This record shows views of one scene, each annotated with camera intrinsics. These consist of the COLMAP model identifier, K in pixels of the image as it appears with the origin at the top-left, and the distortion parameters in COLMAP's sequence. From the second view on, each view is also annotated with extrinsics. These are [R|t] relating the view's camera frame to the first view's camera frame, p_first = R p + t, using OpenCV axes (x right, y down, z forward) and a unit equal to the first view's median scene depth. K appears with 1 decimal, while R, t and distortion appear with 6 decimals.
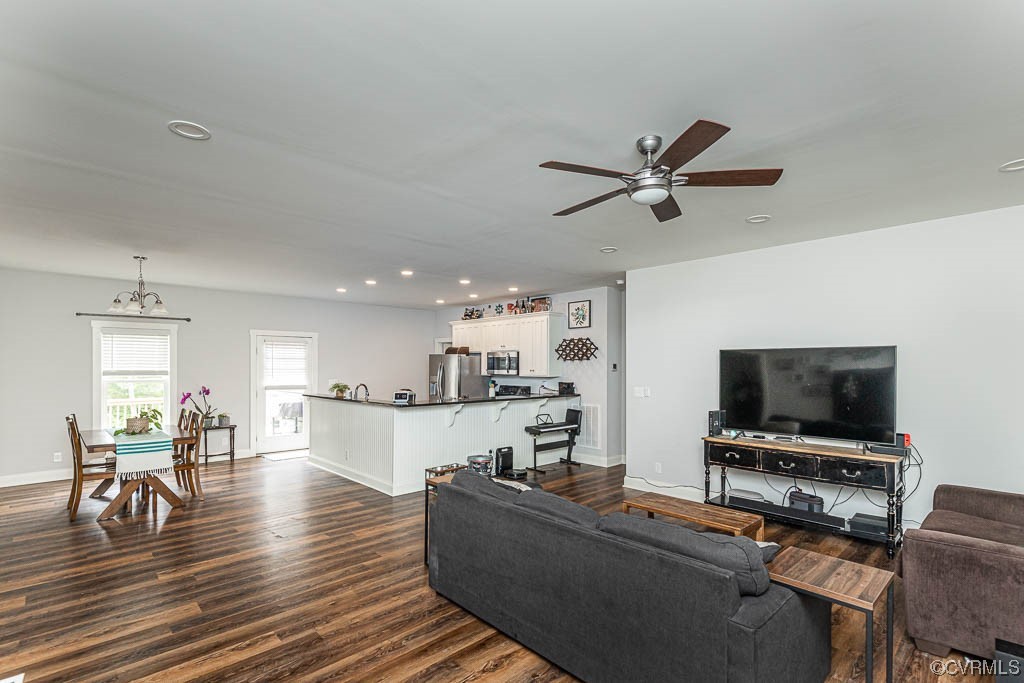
lens RADIAL K [[468.5, 0, 507.3], [0, 468.5, 368.2], [0, 0, 1]] dist [0.003462, 0.000255]
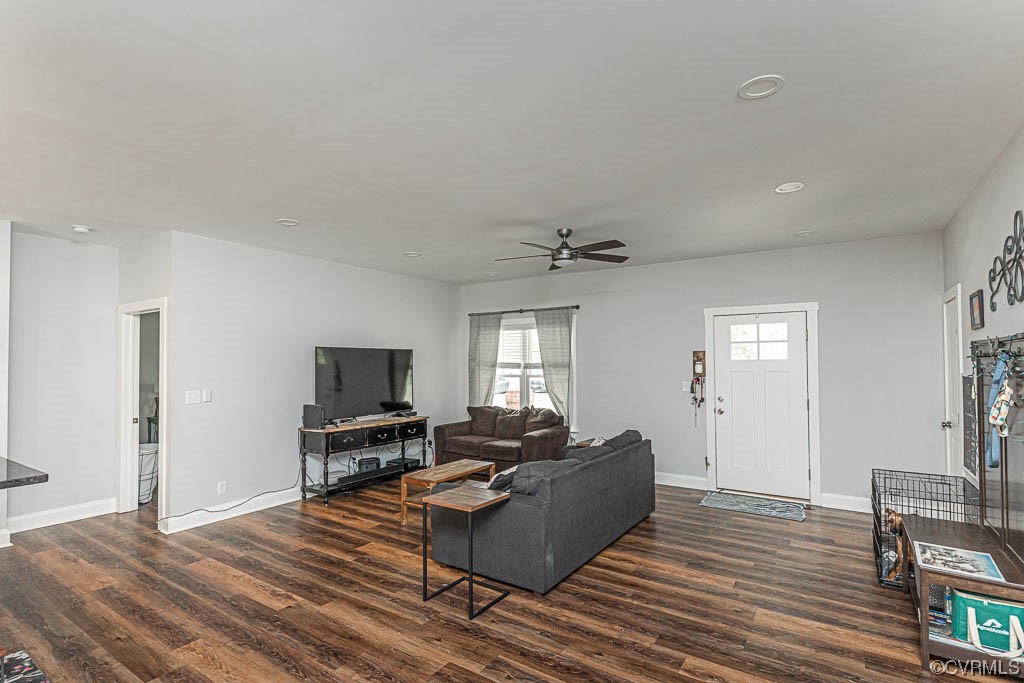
lens RADIAL K [[489.1, 0, 505.1], [0, 489.1, 353.4], [0, 0, 1]] dist [0.001571, 0.000217]
pose [[-0.203605, 0.016815, 0.978909, -0.468772], [0.005681, 0.999856, -0.015993, -0.002106], [-0.979037, 0.002305, -0.203671, 0.530874]]
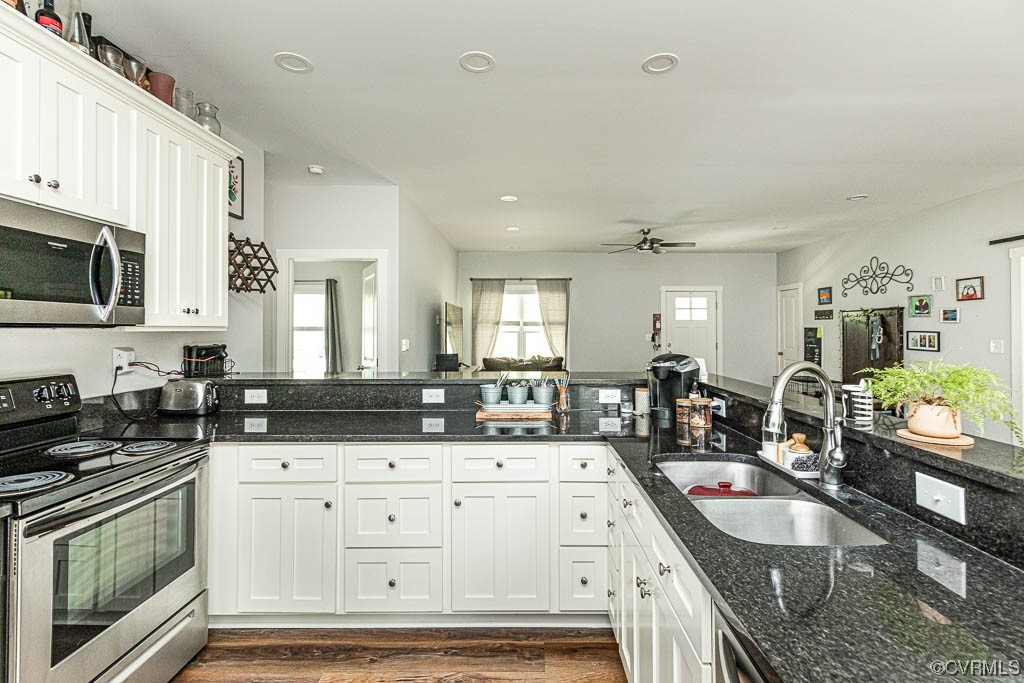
lens RADIAL K [[468.7, 0, 521.8], [0, 468.7, 323.0], [0, 0, 1]] dist [0.003618, 0.000112]
pose [[-0.713447, 0.006174, 0.700682, -0.338793], [0.000020, 0.999961, -0.008791, 0.015042], [-0.700709, -0.006258, -0.713419, 1.092042]]
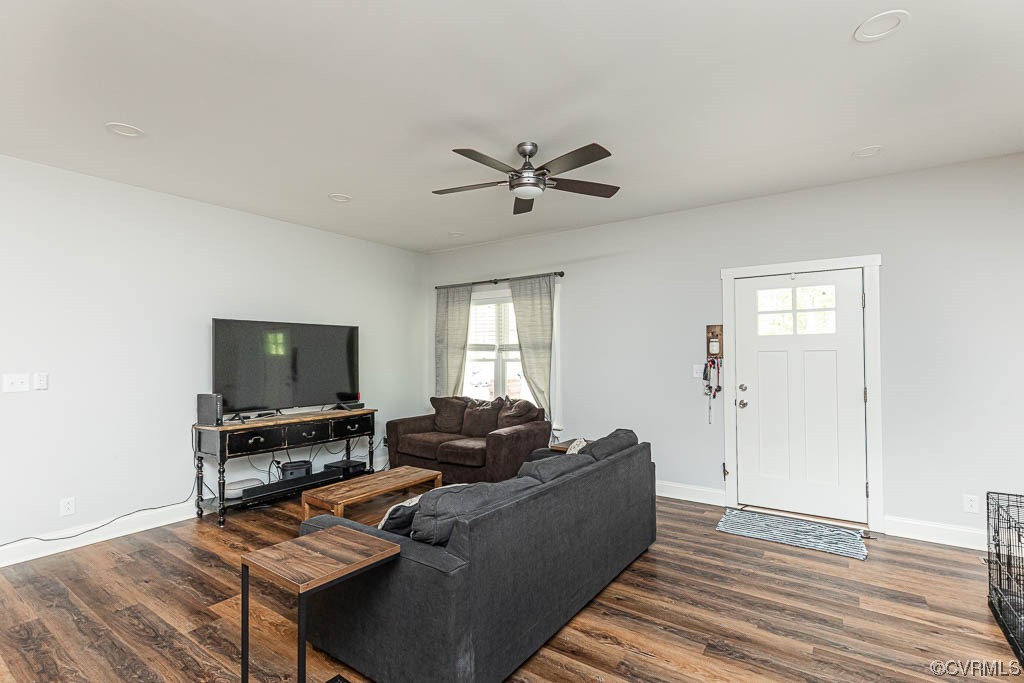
lens RADIAL K [[467.7, 0, 513.0], [0, 467.7, 350.1], [0, 0, 1]] dist [0.003211, -0.000005]
pose [[-0.195422, 0.011181, 0.980655, -0.290317], [0.005067, 0.999933, -0.010391, 0.017922], [-0.980706, 0.002938, -0.195466, 0.428708]]
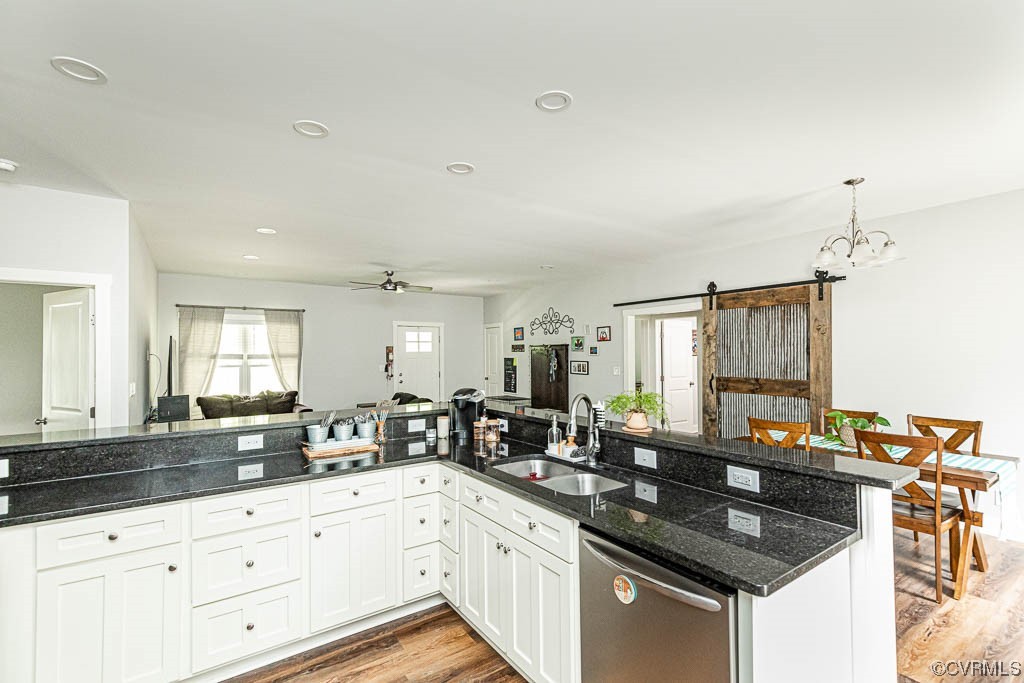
lens RADIAL K [[461.8, 0, 513.2], [0, 461.8, 349.5], [0, 0, 1]] dist [0.007987, -0.000694]
pose [[-0.986572, 0.007481, 0.163156, -0.297241], [0.006585, 0.999960, -0.006028, 0.001007], [-0.163194, -0.004873, -0.986582, 1.194039]]
